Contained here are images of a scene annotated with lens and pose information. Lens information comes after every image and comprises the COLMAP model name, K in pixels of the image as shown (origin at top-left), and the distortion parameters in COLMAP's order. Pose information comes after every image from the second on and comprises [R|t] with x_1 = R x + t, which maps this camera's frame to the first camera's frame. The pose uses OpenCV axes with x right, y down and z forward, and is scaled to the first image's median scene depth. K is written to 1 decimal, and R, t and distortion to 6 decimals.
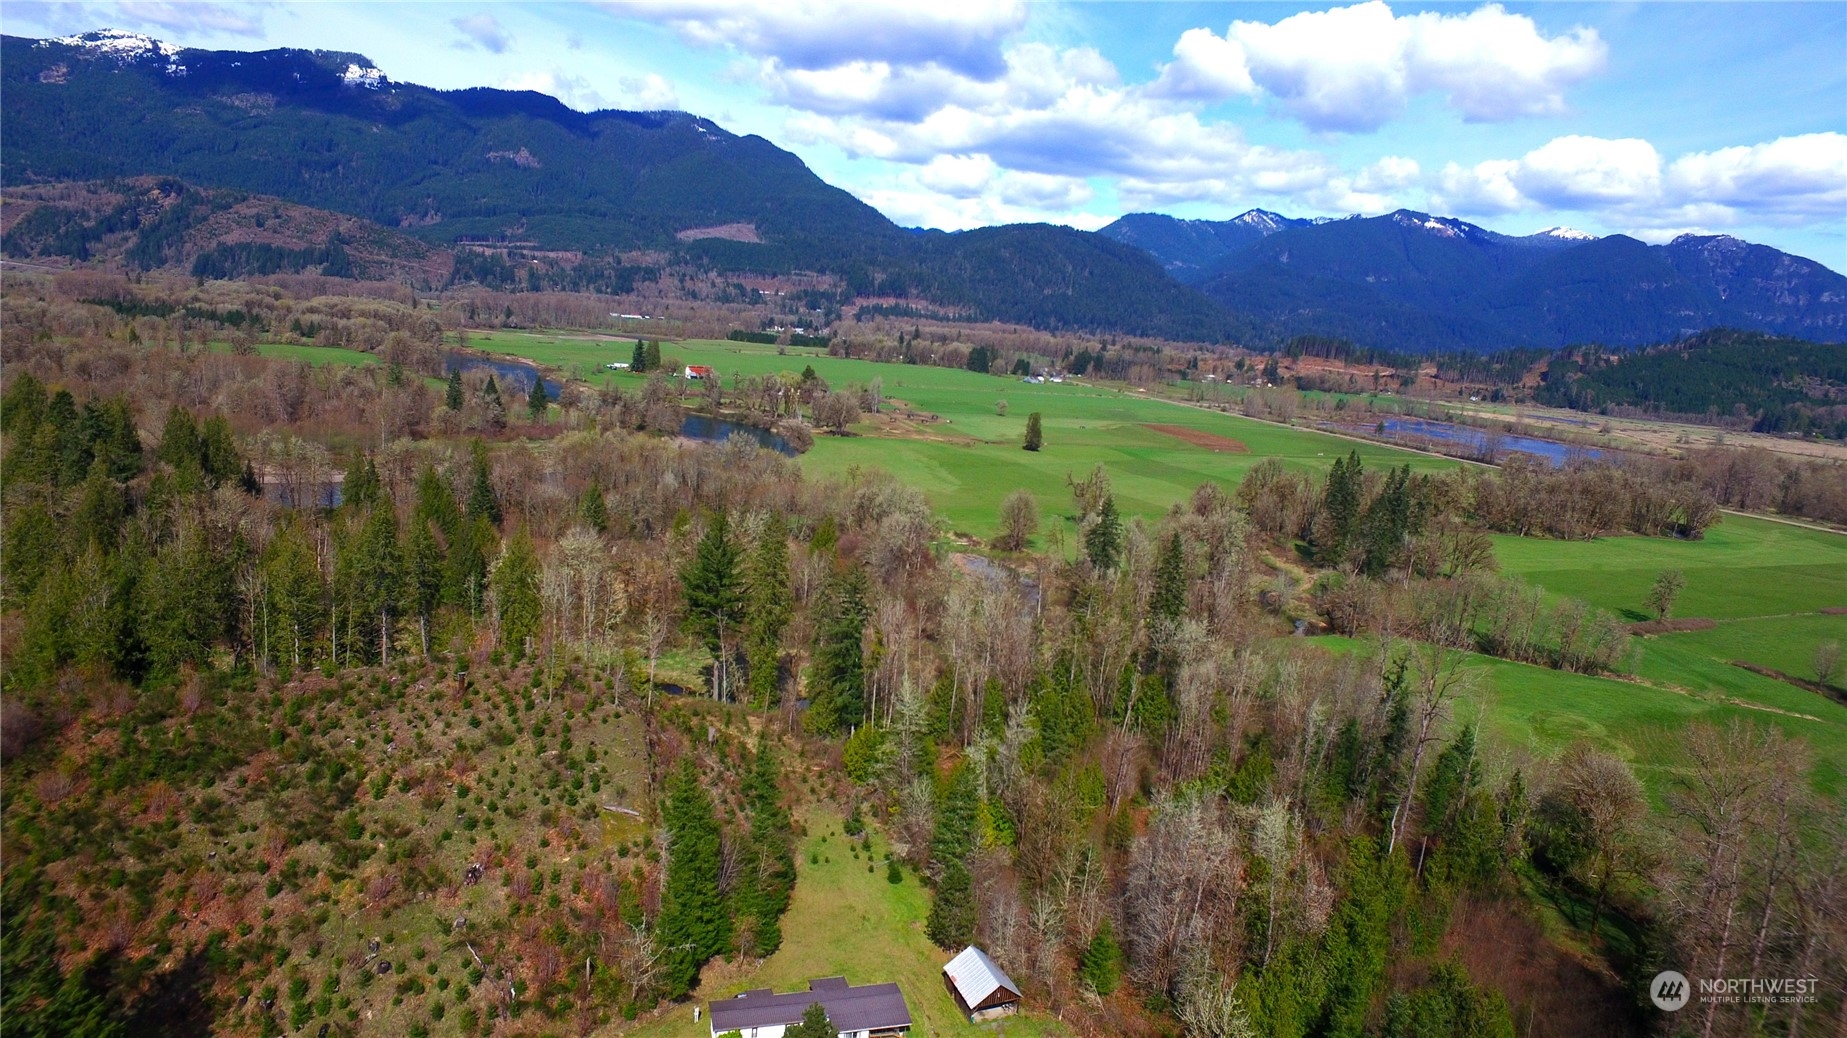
lens RADIAL K [[1074.4, 0, 928.5], [0, 1074.4, 504.7], [0, 0, 1]] dist [-0.124186, 0.089272]
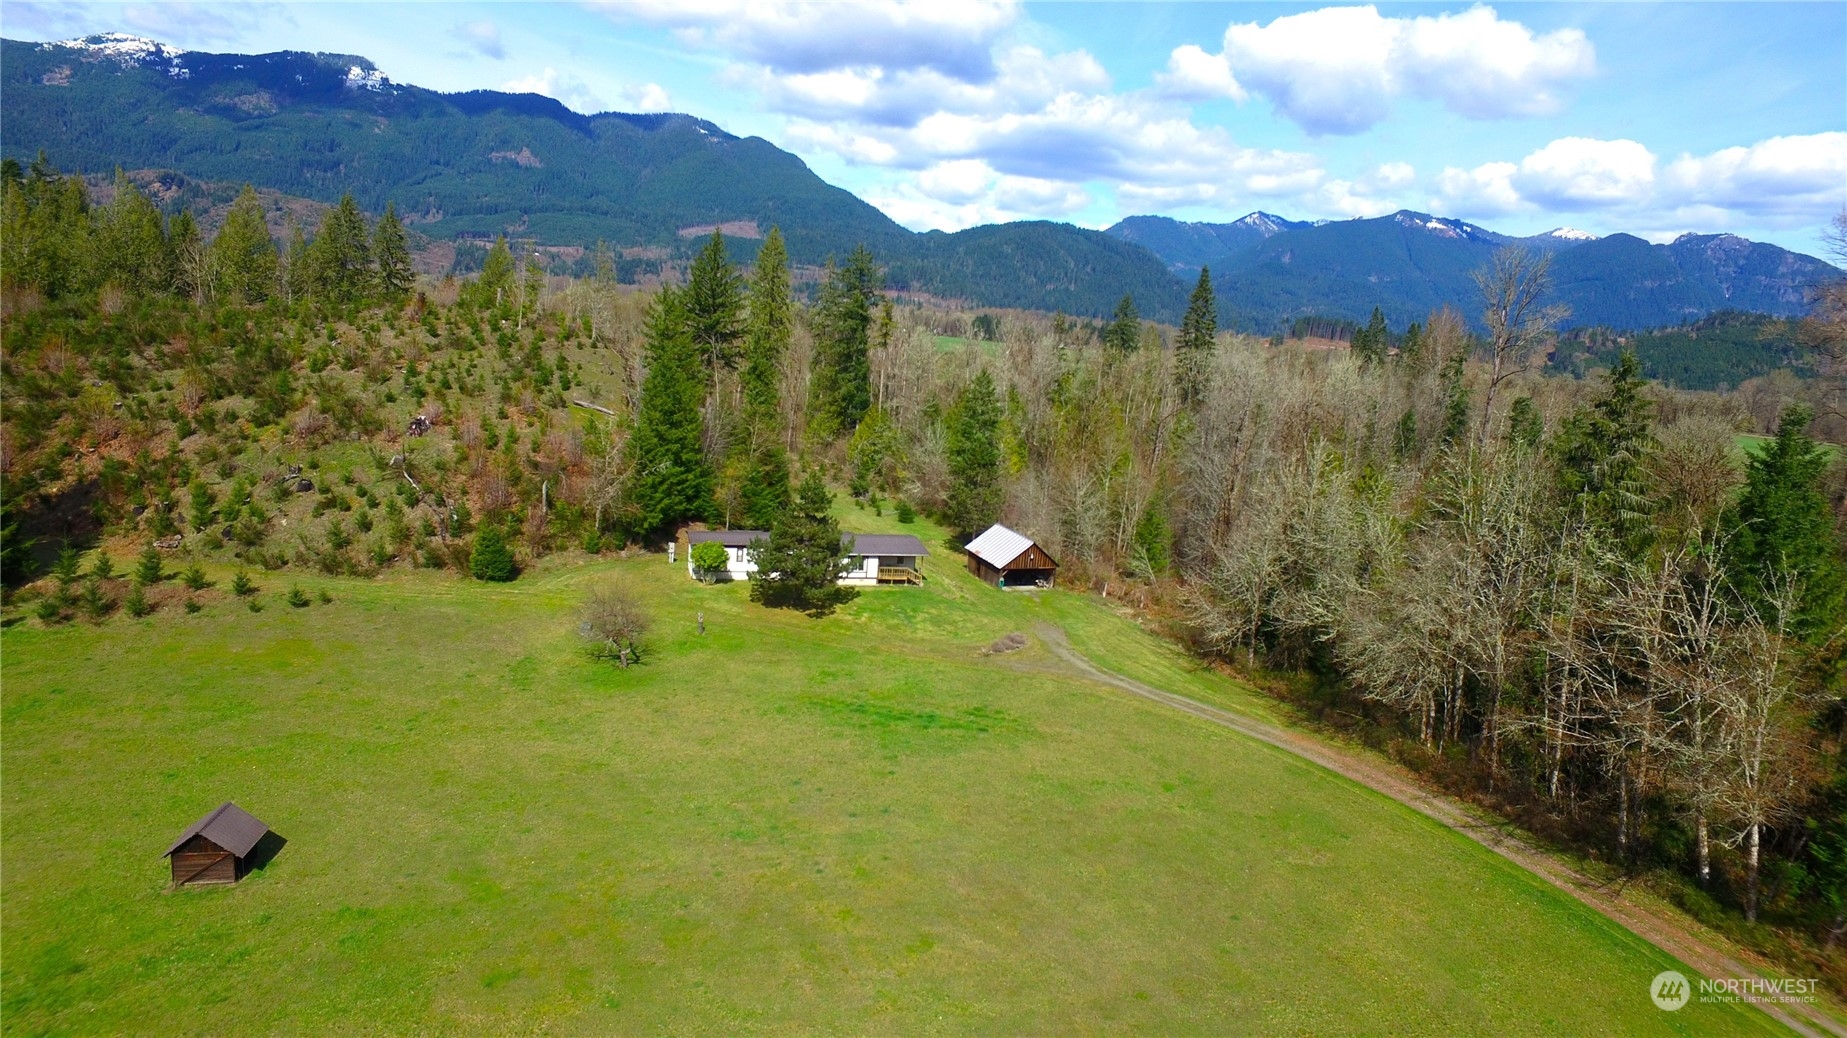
lens RADIAL K [[1074.4, 0, 928.5], [0, 1074.4, 504.7], [0, 0, 1]] dist [-0.124186, 0.089272]
pose [[0.999983, -0.005099, -0.002673, -0.008280], [0.005074, 0.999942, -0.009469, 0.266600], [0.002721, 0.009455, 0.999952, 0.085187]]
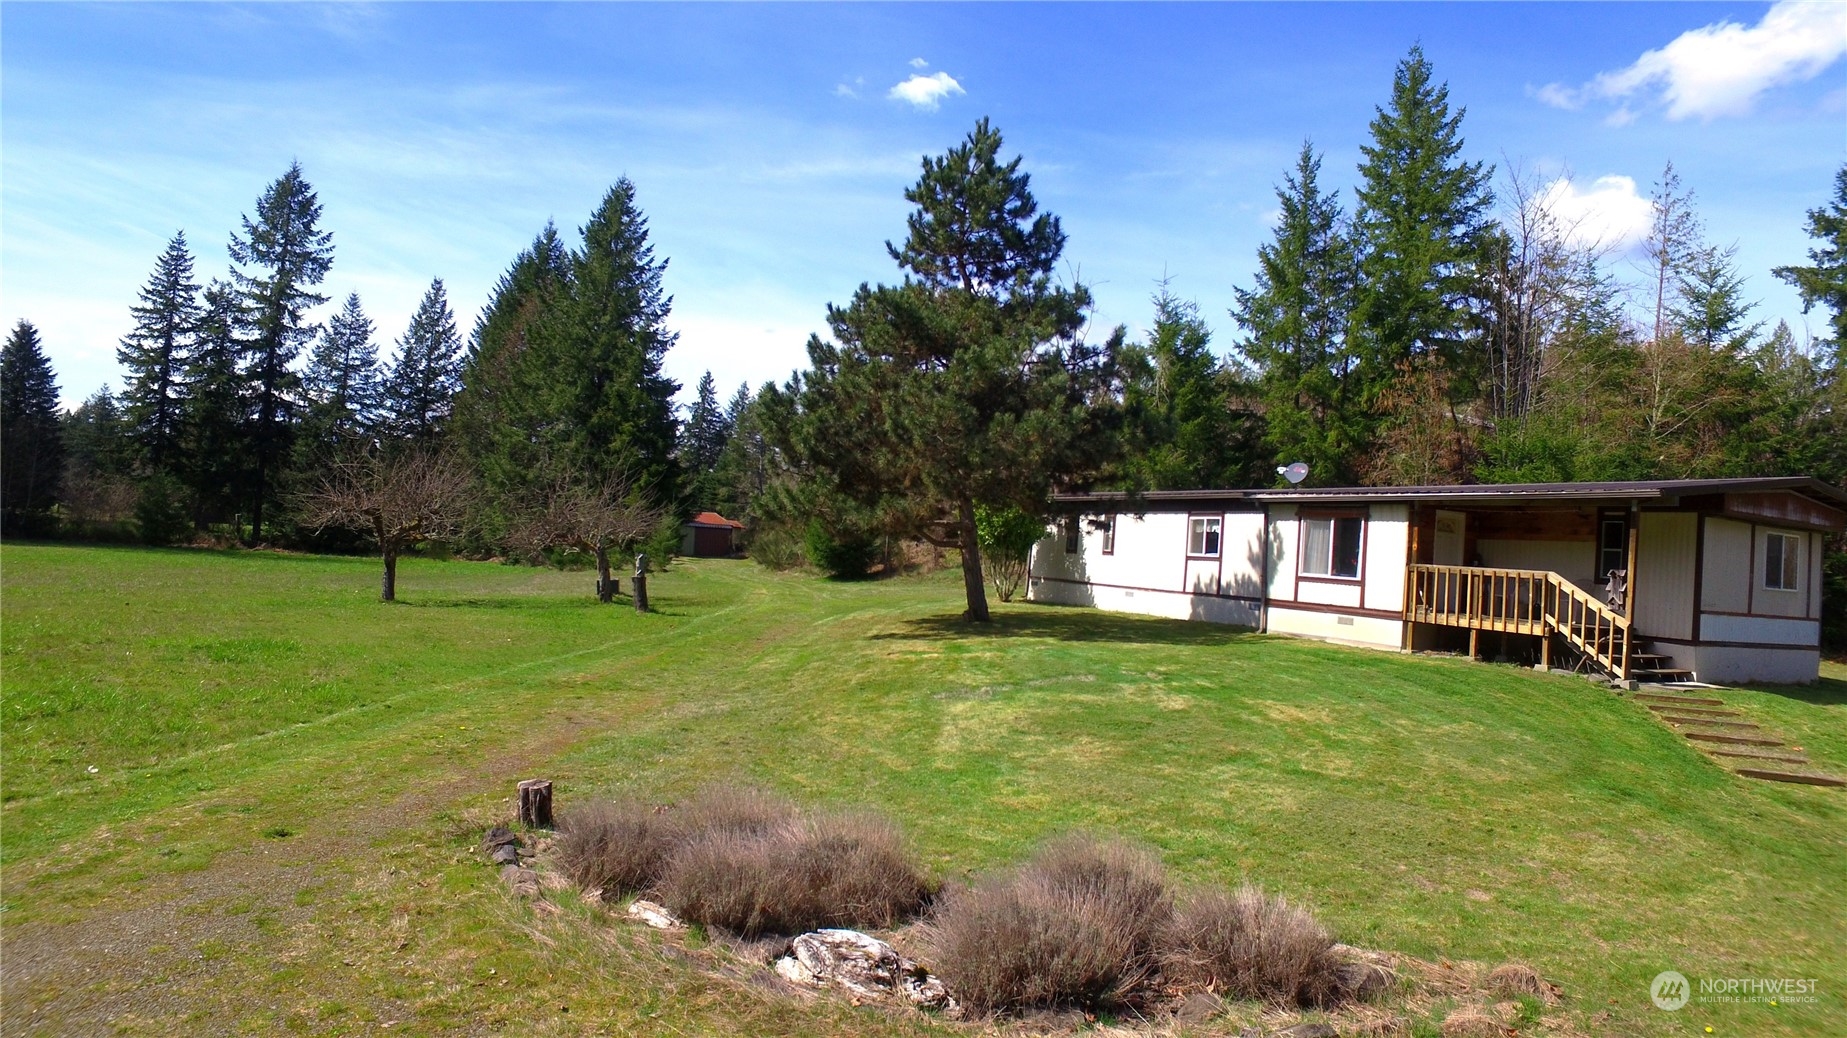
lens RADIAL K [[1074.4, 0, 928.5], [0, 1074.4, 504.7], [0, 0, 1]] dist [-0.124186, 0.089272]
pose [[0.186165, -0.114533, -0.975820, 0.056593], [-0.244323, 0.956588, -0.158887, 0.311736], [0.951656, 0.267994, 0.150100, 0.510750]]
